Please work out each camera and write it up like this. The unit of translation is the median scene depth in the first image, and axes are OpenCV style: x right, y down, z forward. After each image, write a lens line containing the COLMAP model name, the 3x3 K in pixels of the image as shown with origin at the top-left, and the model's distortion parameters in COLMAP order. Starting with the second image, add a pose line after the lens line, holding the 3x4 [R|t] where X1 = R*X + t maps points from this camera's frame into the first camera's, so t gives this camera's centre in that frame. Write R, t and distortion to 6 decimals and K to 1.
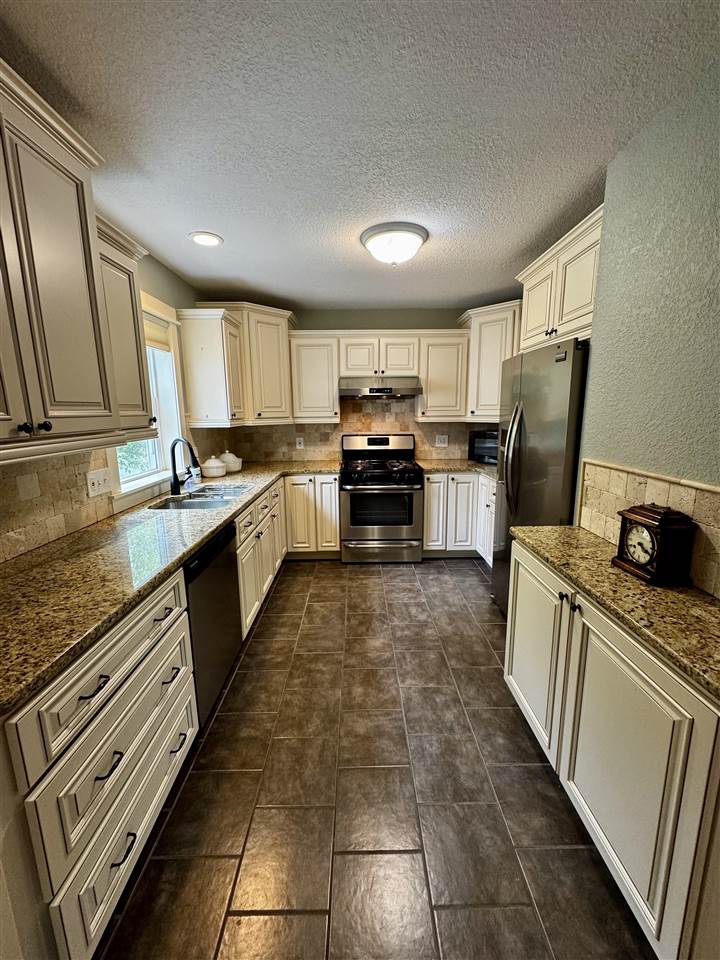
lens RADIAL K [[382.0, 0, 360.0], [0, 382.0, 480.0], [0, 0, 1]] dist [-0.002042, 0.000024]
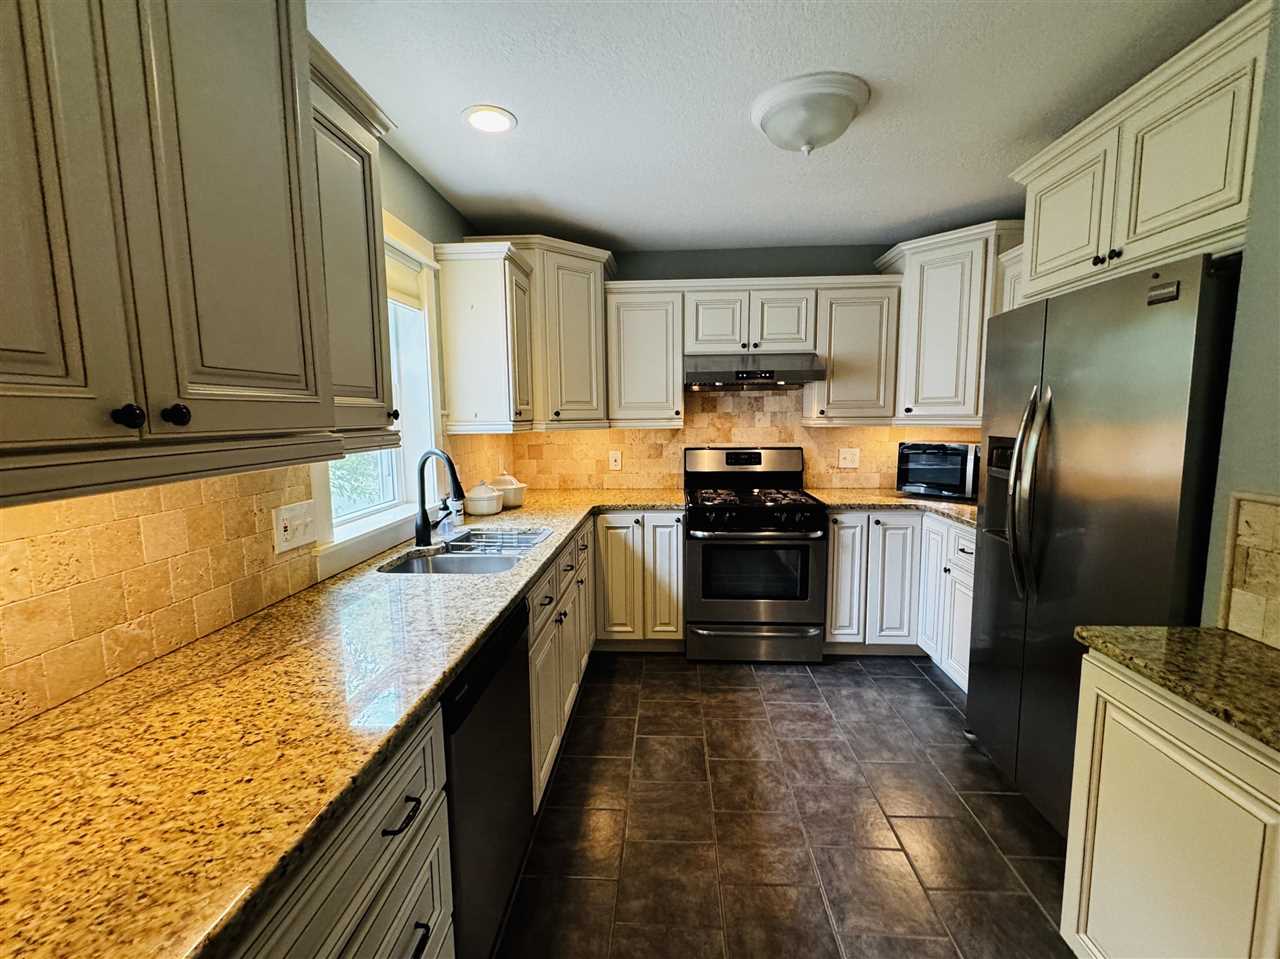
lens RADIAL K [[558.0, 0, 640.1], [0, 558.0, 481.0], [0, 0, 1]] dist [-0.002935, -0.000311]
pose [[0.997726, 0.007179, -0.067015, -0.080662], [-0.011390, 0.997969, -0.062668, -0.009332], [0.066429, 0.063289, 0.995782, 0.138950]]
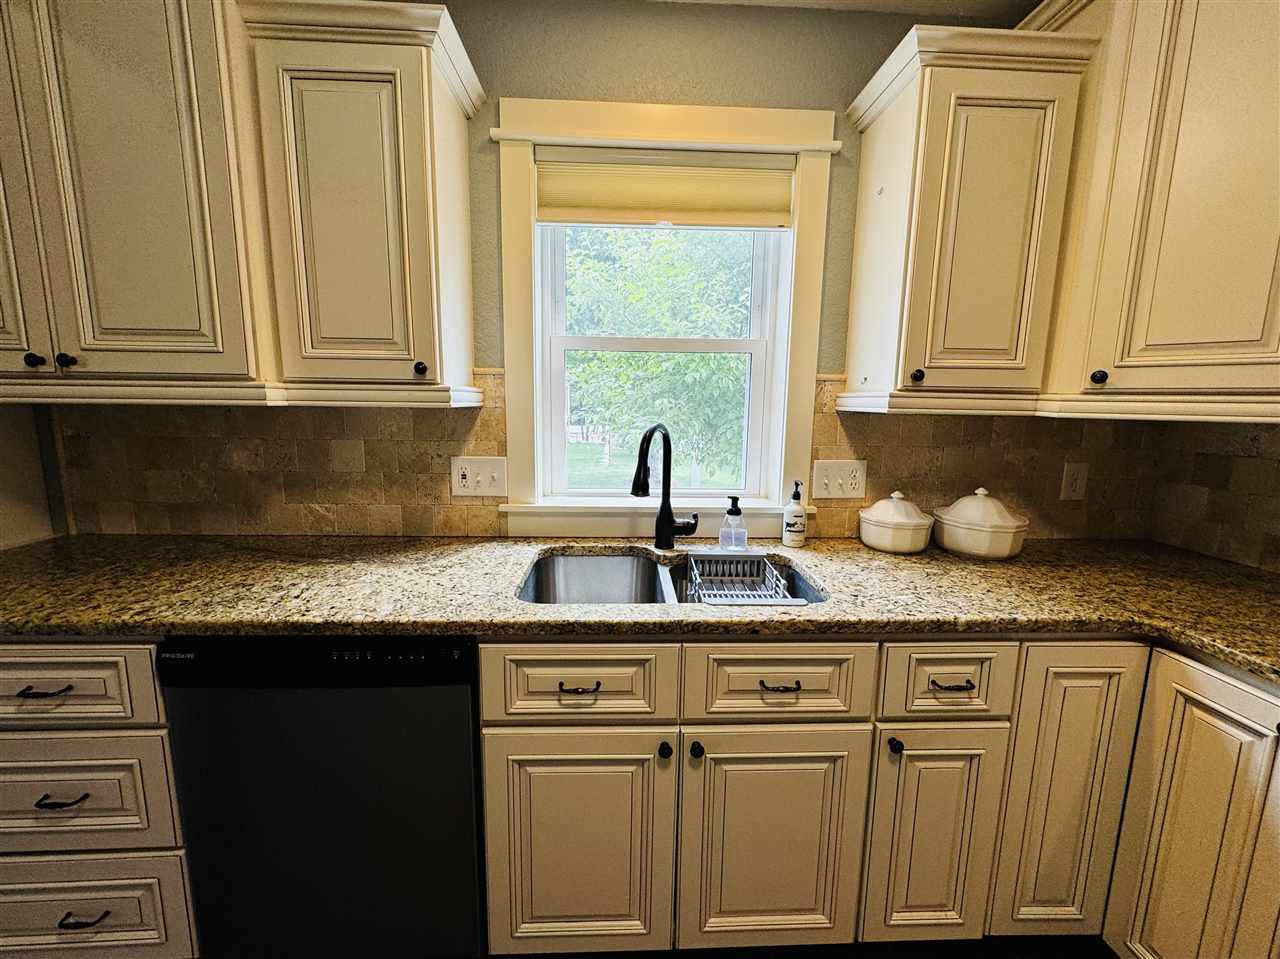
lens RADIAL K [[509.3, 0, 638.0], [0, 509.3, 482.5], [0, 0, 1]] dist [-0.002042, 0.000024]
pose [[0.028770, 0.164268, -0.985996, 0.092372], [-0.196026, 0.968178, 0.155580, -0.108793], [0.980177, 0.188804, 0.060055, 0.801472]]
